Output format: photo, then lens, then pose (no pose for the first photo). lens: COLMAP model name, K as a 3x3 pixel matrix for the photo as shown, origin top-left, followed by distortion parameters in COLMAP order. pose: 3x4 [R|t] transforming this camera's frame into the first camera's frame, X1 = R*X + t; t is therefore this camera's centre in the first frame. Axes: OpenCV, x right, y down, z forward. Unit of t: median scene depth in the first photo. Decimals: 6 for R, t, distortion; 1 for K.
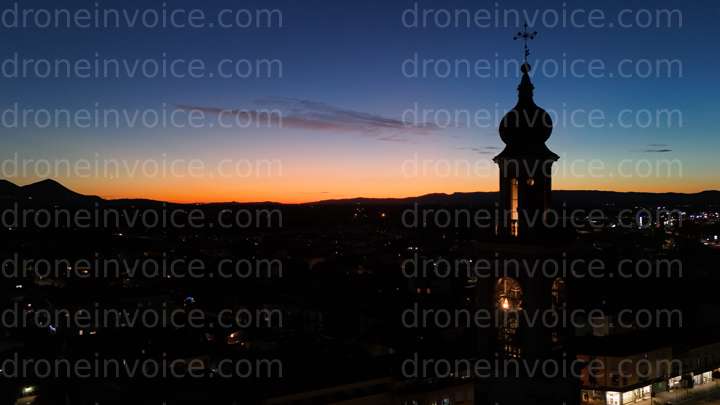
lens RADIAL K [[529.5, 0, 359.2], [0, 529.5, 193.6], [0, 0, 1]] dist [0.062216, -0.047692]
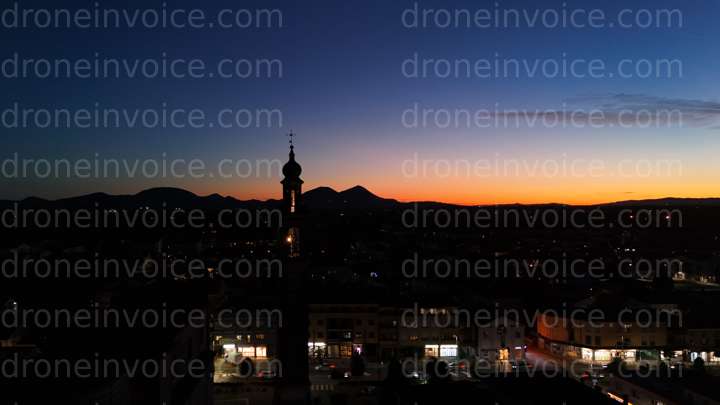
lens RADIAL K [[529.5, 0, 359.3], [0, 529.5, 197.3], [0, 0, 1]] dist [0.062216, -0.047692]
pose [[0.859391, -0.012963, -0.511154, 0.608475], [0.014496, 0.999894, -0.000986, 0.004149], [0.511113, -0.006563, 0.859489, -0.331568]]
